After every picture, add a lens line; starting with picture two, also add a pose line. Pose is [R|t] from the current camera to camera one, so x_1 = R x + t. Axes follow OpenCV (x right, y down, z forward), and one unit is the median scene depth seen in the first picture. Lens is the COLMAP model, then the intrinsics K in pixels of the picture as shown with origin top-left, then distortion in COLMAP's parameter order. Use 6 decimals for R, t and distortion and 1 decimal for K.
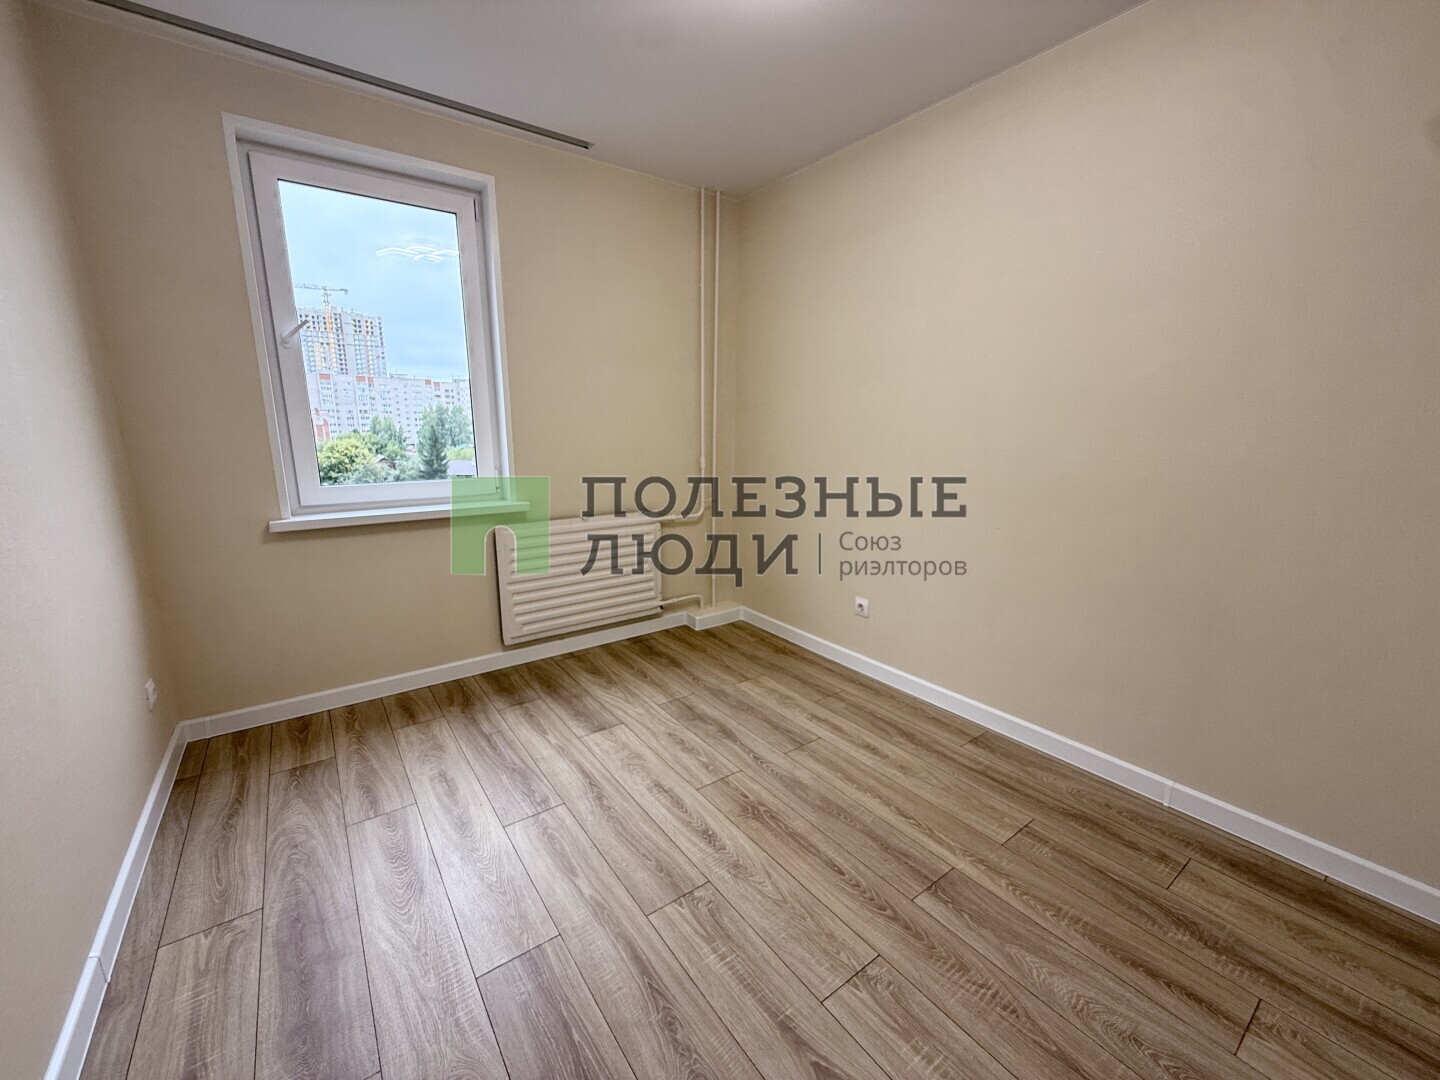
lens RADIAL K [[574.8, 0, 707.8], [0, 574.8, 543.8], [0, 0, 1]] dist [-0.002747, 0.000636]
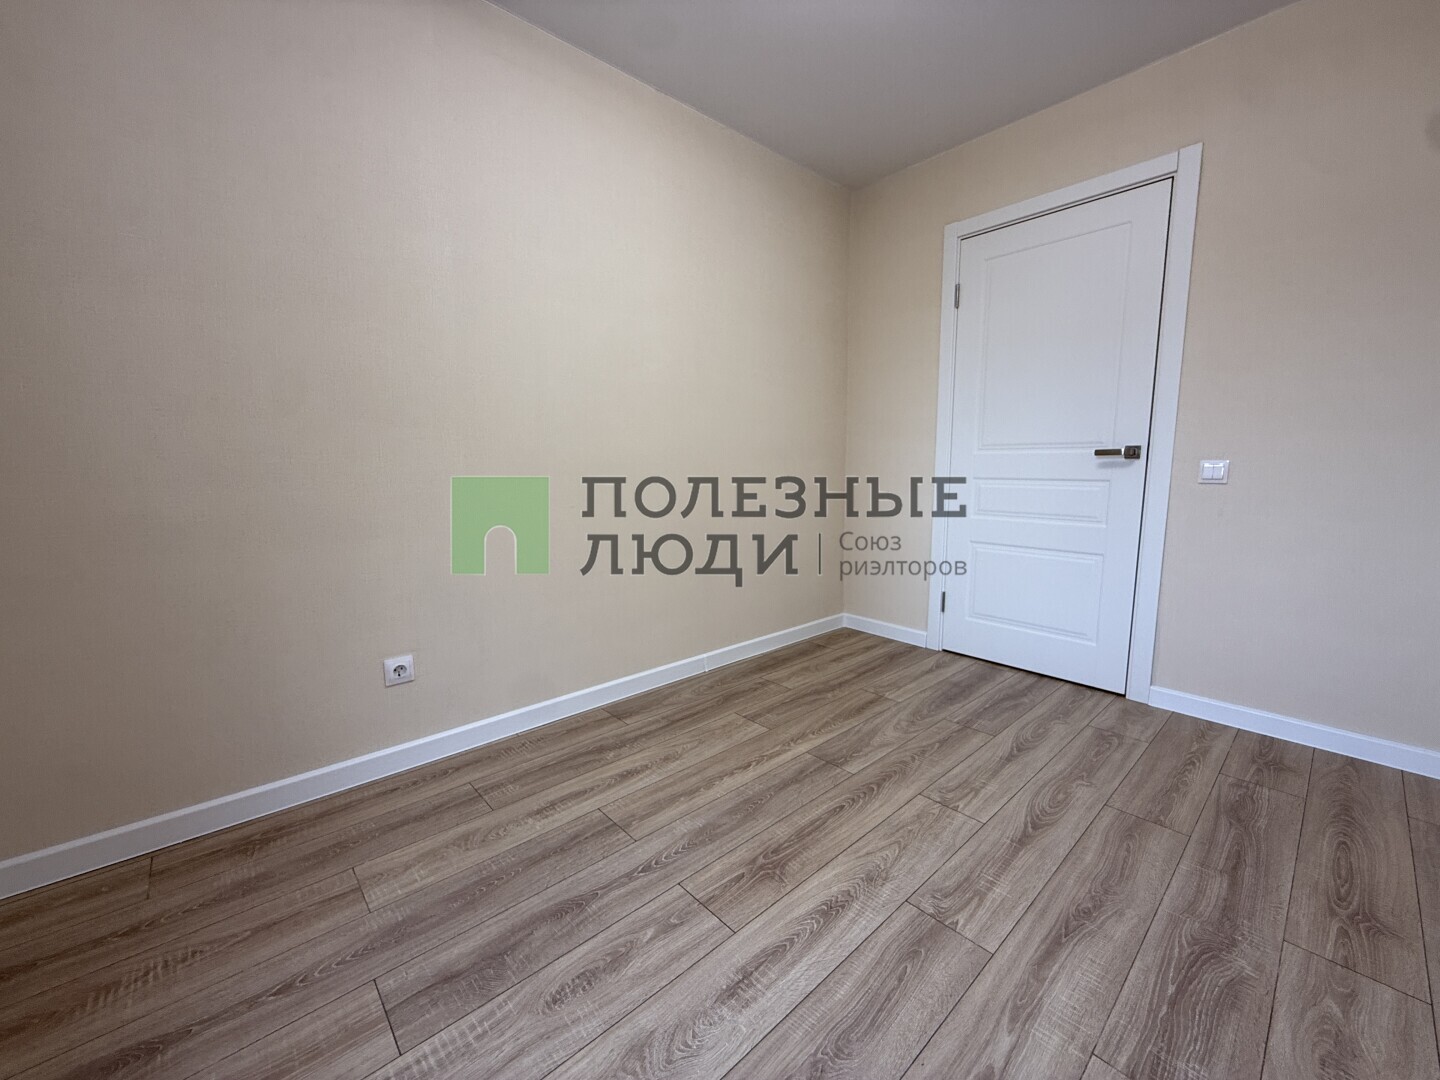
lens RADIAL K [[574.8, 0, 727.7], [0, 574.8, 528.6], [0, 0, 1]] dist [-0.002747, 0.000636]
pose [[-0.116533, -0.122002, 0.985665, -0.622272], [0.208112, 0.967395, 0.144345, -0.096944], [-0.971138, 0.221950, -0.087343, 1.032701]]
